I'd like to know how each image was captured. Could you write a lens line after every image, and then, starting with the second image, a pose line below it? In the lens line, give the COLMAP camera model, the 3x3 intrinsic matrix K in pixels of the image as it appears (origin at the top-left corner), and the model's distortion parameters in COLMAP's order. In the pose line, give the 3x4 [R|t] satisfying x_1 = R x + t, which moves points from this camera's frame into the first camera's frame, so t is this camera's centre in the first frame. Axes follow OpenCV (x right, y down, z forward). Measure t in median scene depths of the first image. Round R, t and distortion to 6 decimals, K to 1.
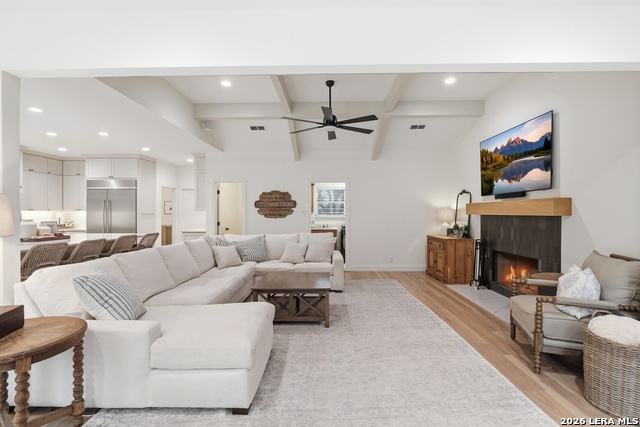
lens RADIAL K [[289.9, 0, 342.6], [0, 289.9, 212.4], [0, 0, 1]] dist [-0.004326, -0.000177]
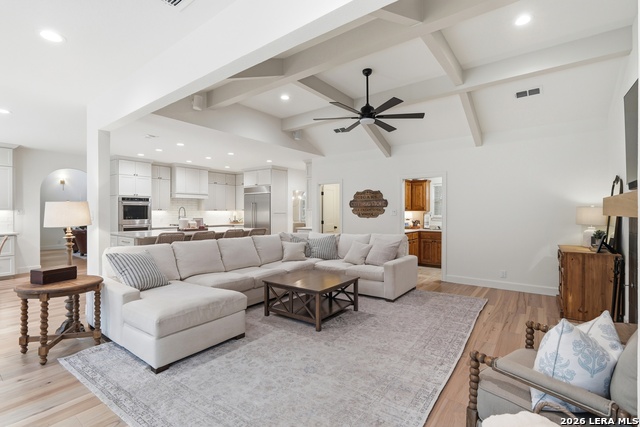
lens RADIAL K [[296.7, 0, 321.9], [0, 296.7, 211.9], [0, 0, 1]] dist [-0.005502, 0.000105]
pose [[0.808464, -0.000053, -0.588545, 0.304924], [0.000631, 0.999999, 0.000776, -0.001395], [0.588545, -0.000999, 0.808464, 0.117258]]
